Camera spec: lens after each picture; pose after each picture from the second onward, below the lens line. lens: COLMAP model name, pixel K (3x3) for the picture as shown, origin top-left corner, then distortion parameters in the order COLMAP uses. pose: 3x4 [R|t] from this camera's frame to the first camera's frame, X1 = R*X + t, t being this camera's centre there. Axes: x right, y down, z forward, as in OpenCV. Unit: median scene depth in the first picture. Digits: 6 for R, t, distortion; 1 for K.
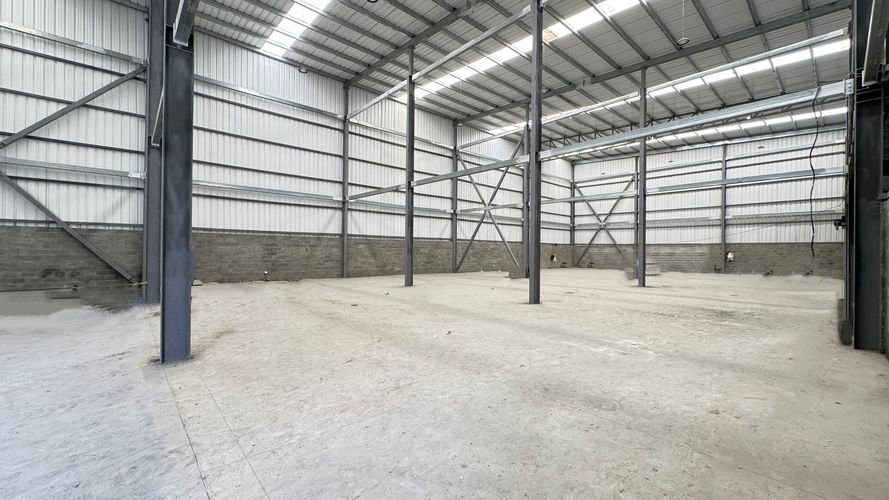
lens RADIAL K [[353.2, 0, 444.9], [0, 353.2, 250.0], [0, 0, 1]] dist [-0.002688, 0.000201]
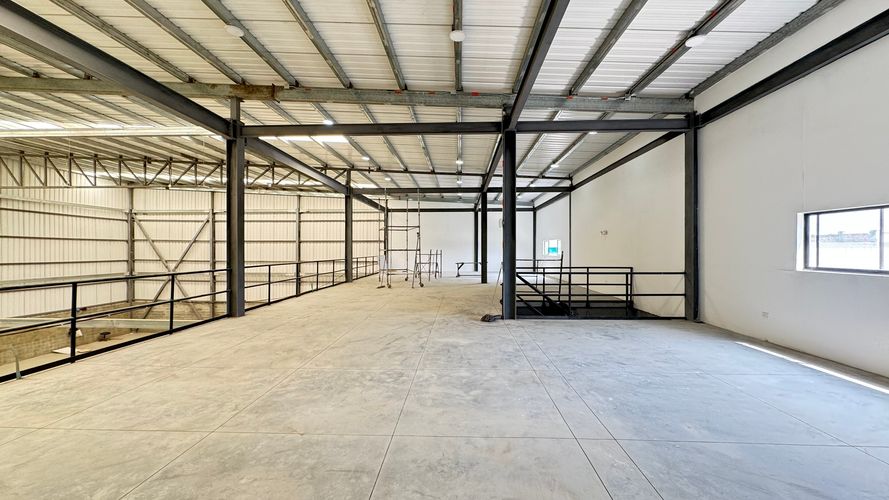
lens RADIAL K [[353.2, 0, 444.9], [0, 353.2, 248.6], [0, 0, 1]] dist [-0.002688, 0.000201]
pose [[0.694755, -0.006423, 0.719218, 0.462258], [0.004758, 0.999979, 0.004334, -0.189951], [-0.719231, 0.000411, 0.694771, 0.090542]]
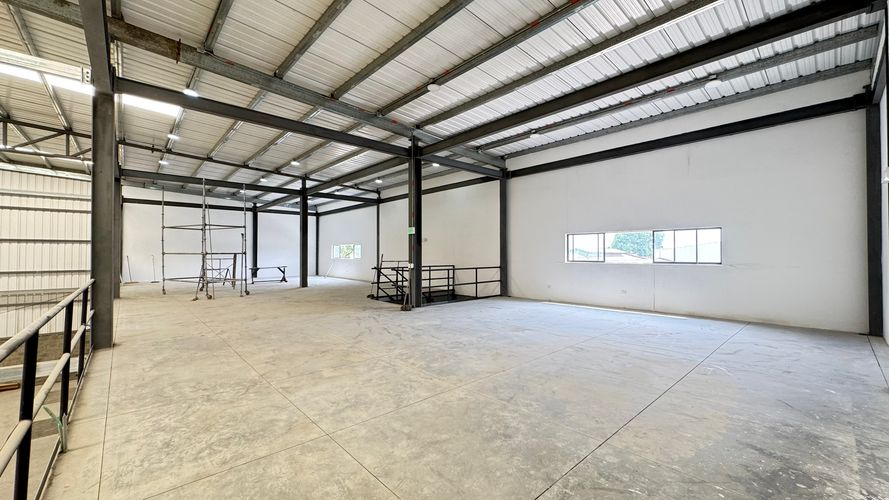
lens RADIAL K [[353.2, 0, 443.1], [0, 353.2, 251.2], [0, 0, 1]] dist [-0.002688, 0.000201]
pose [[-0.010133, -0.000116, 0.999949, 0.318200], [0.000277, 1.000000, 0.000119, -0.188307], [-0.999949, 0.000279, -0.010133, 0.258535]]
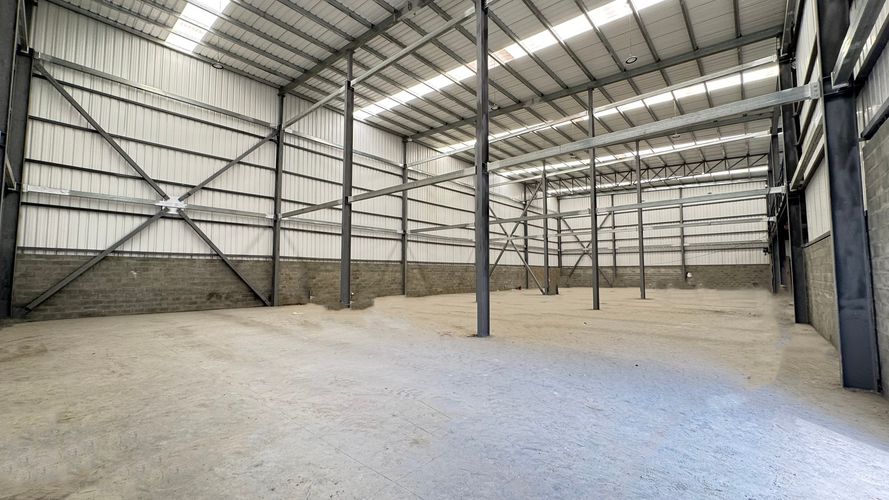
lens RADIAL K [[353.2, 0, 445.3], [0, 353.2, 250.5], [0, 0, 1]] dist [-0.002688, 0.000201]
pose [[0.992650, -0.003580, 0.120965, -0.247637], [0.010930, 0.998130, -0.060148, -0.005797], [-0.120523, 0.061028, 0.990833, -0.179473]]
